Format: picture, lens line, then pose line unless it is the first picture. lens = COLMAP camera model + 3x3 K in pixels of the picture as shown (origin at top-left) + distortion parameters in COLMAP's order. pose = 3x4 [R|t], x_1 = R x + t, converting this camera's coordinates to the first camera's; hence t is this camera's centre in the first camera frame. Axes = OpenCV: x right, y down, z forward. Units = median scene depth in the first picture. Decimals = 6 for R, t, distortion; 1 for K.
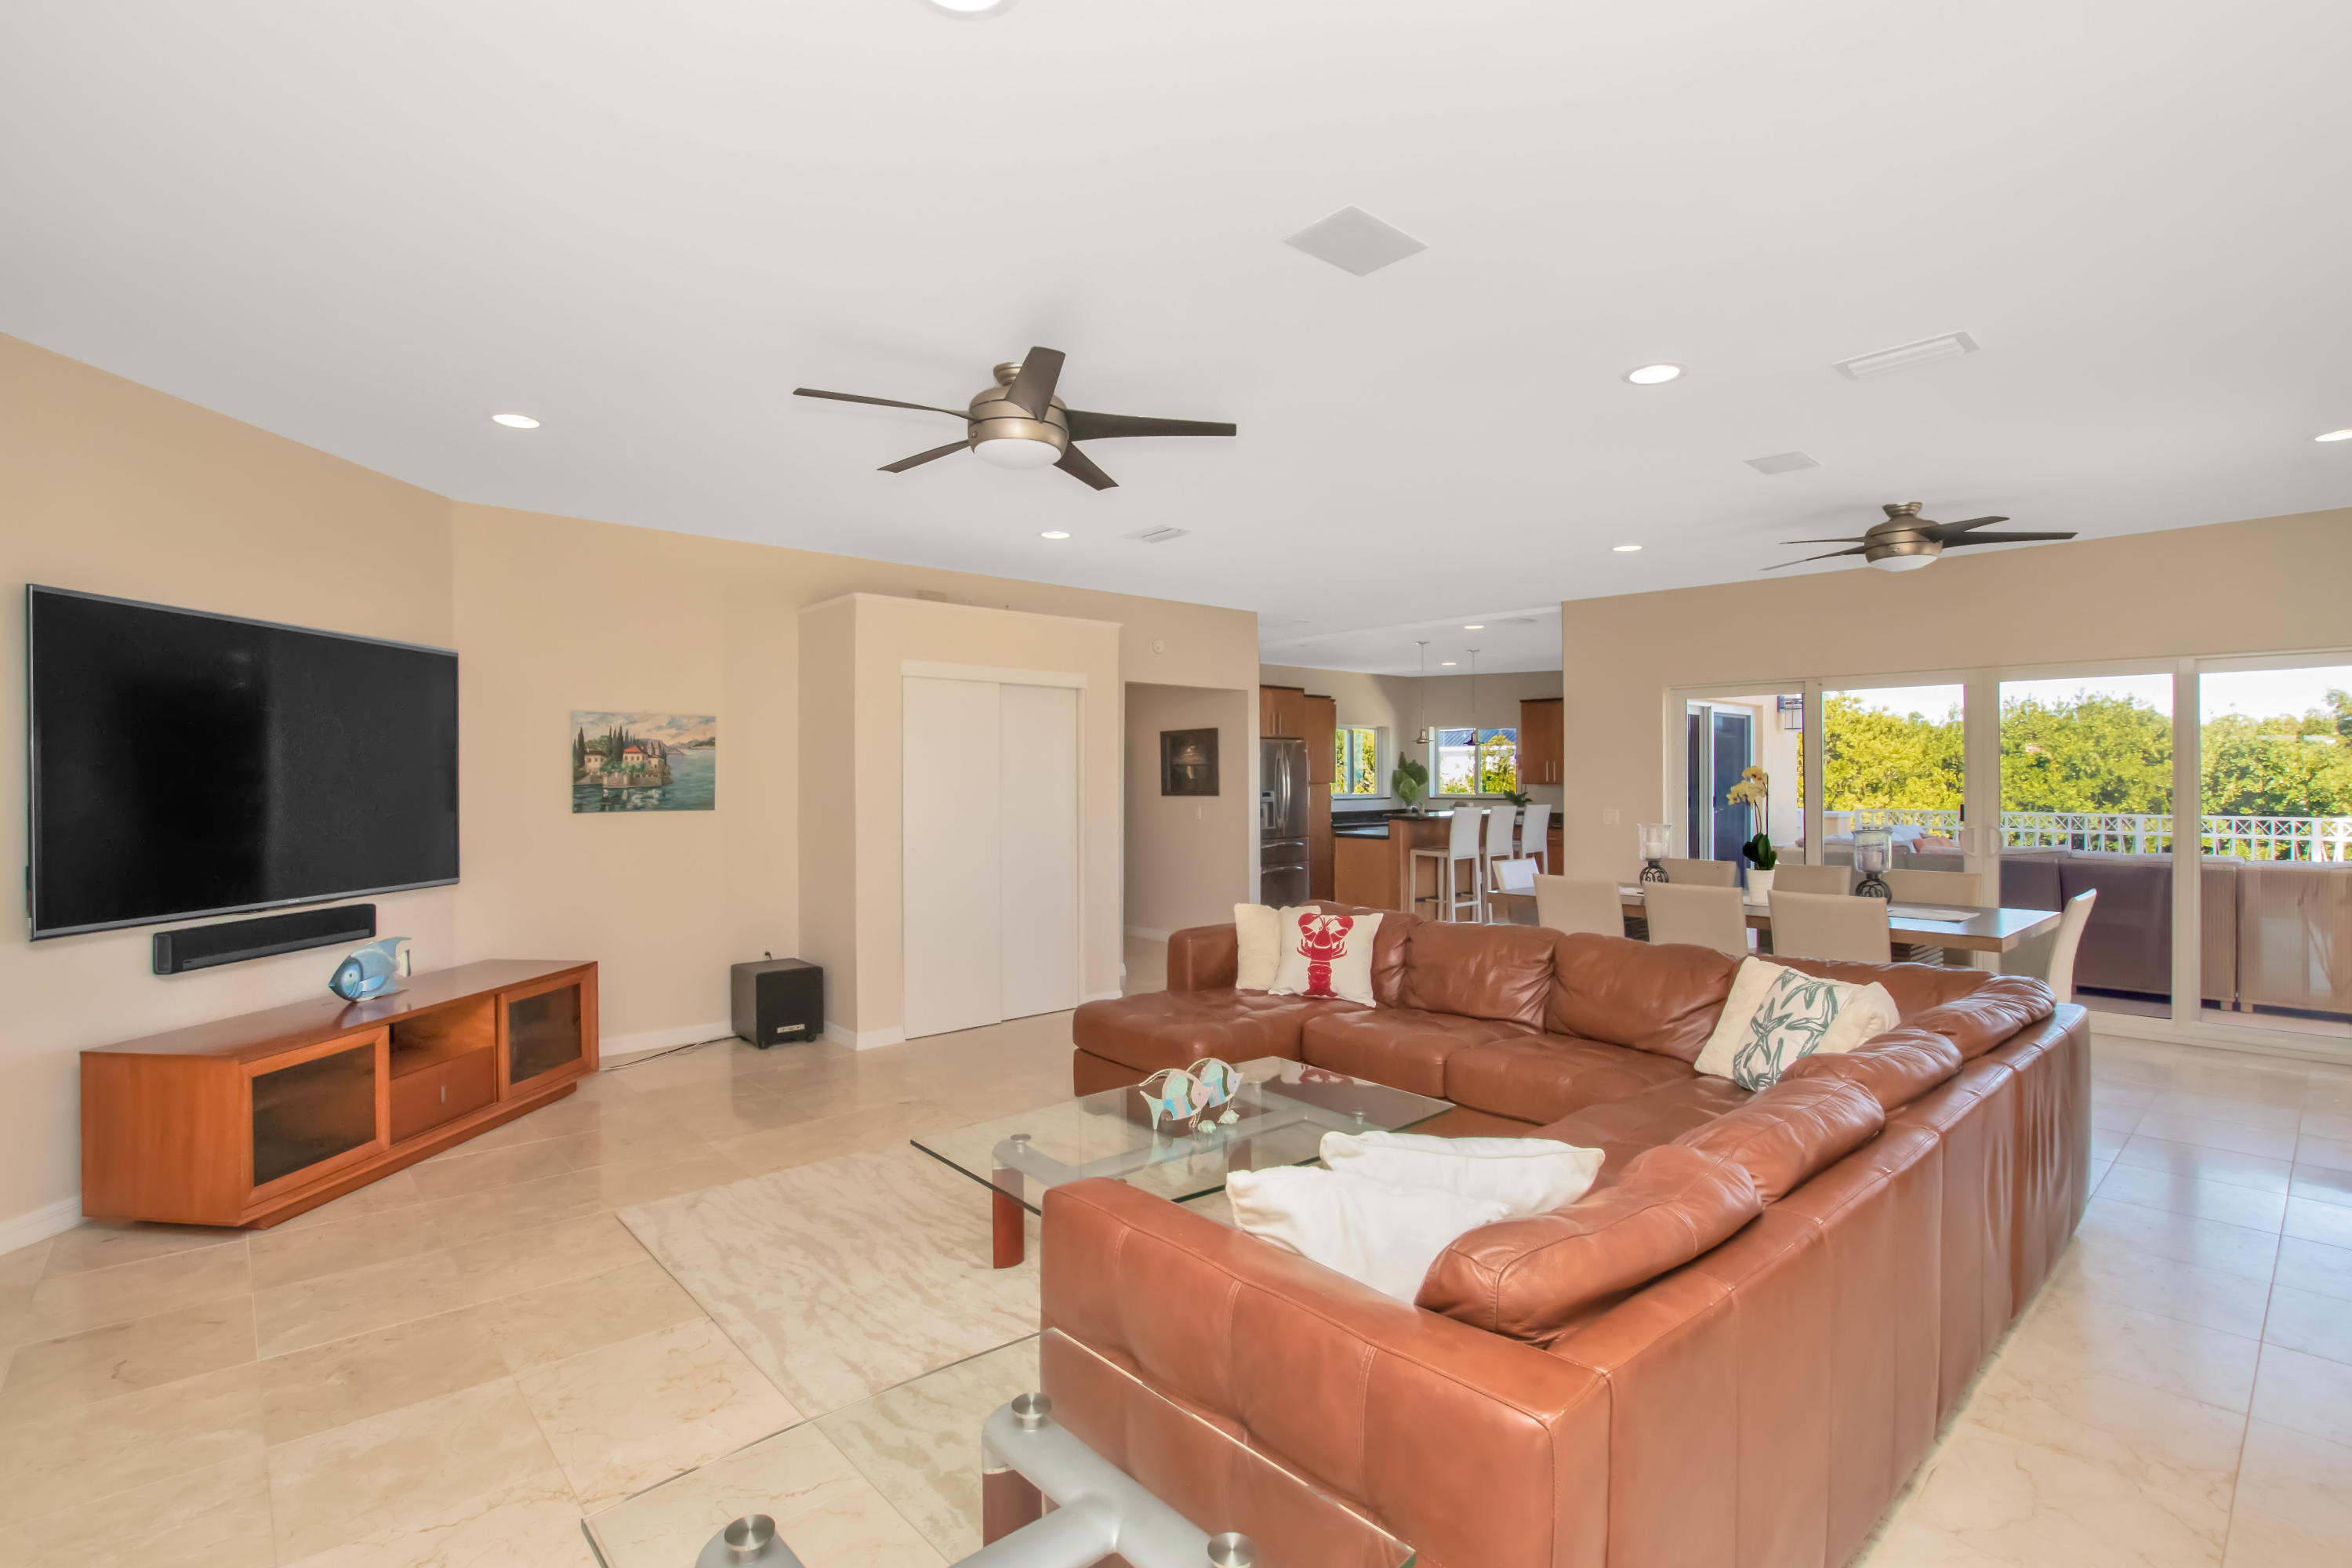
lens RADIAL K [[1101.3, 0, 1181.9], [0, 1101.3, 776.1], [0, 0, 1]] dist [-0.001641, 0.002319]
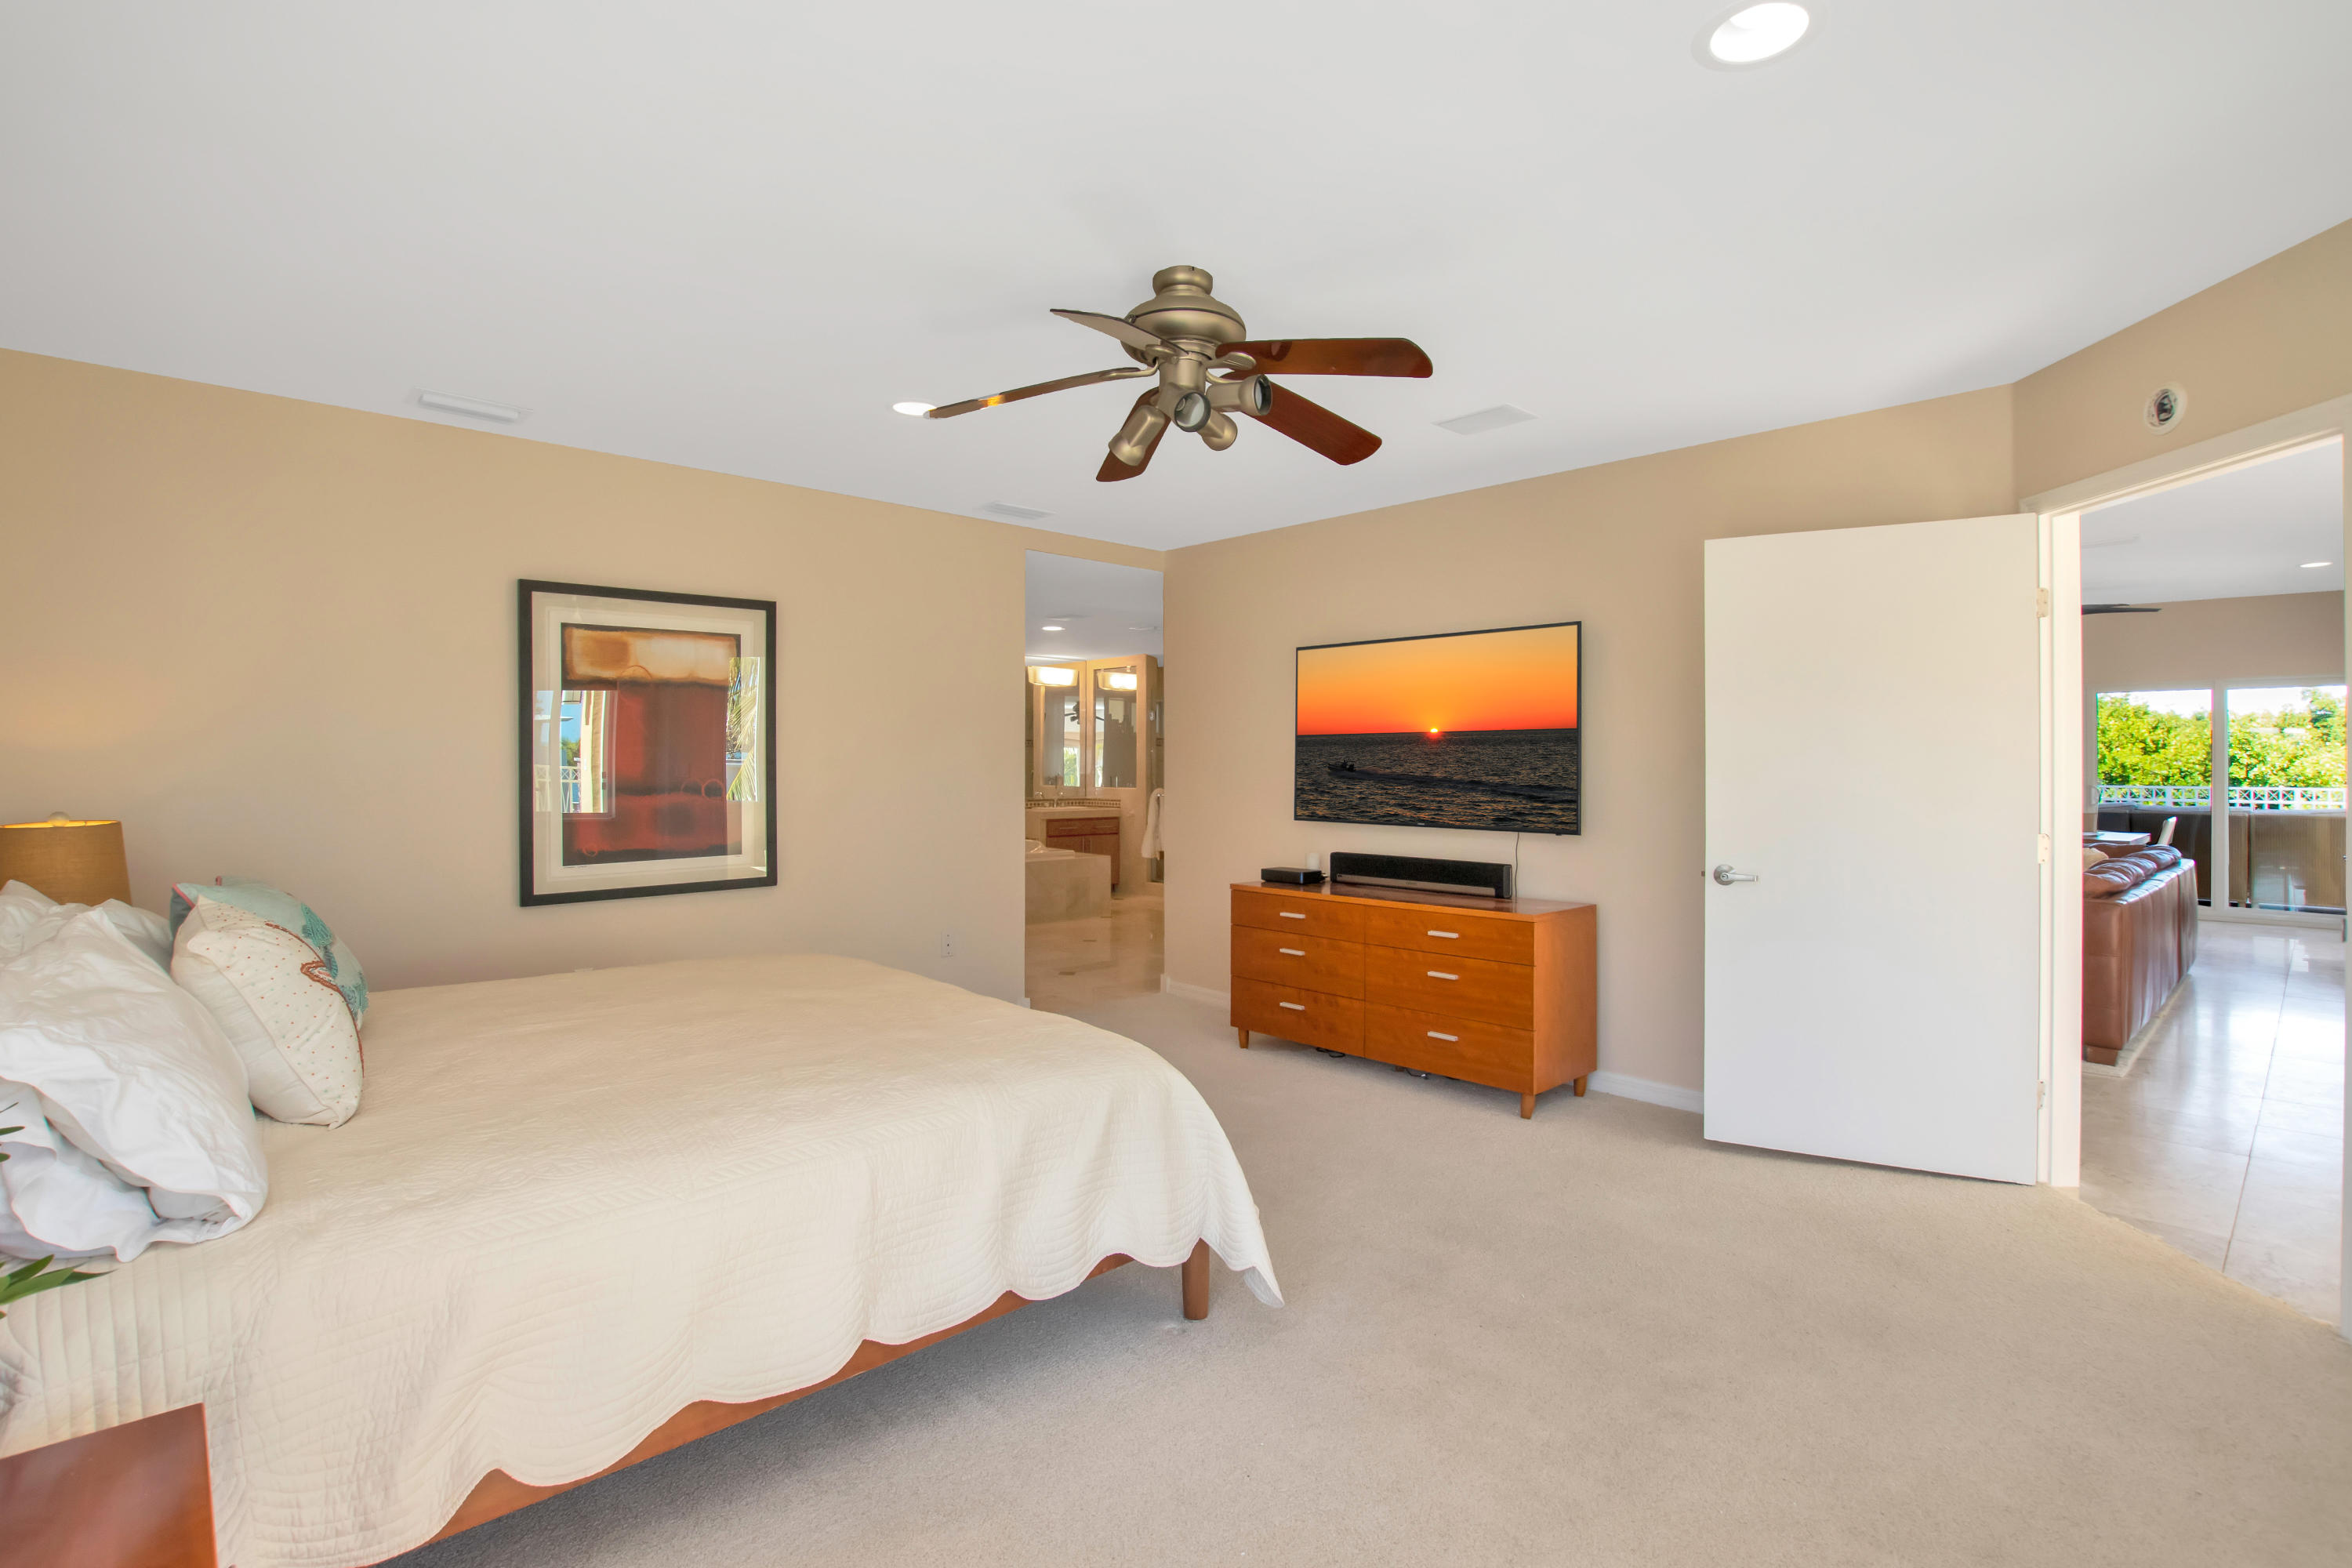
lens RADIAL K [[1101.3, 0, 1163.8], [0, 1101.3, 774.6], [0, 0, 1]] dist [-0.001641, 0.002319]
pose [[0.999965, 0.006956, 0.004669, -0.153690], [-0.007016, 0.999891, 0.013016, 0.003890], [-0.004578, -0.013048, 0.999904, -0.143785]]
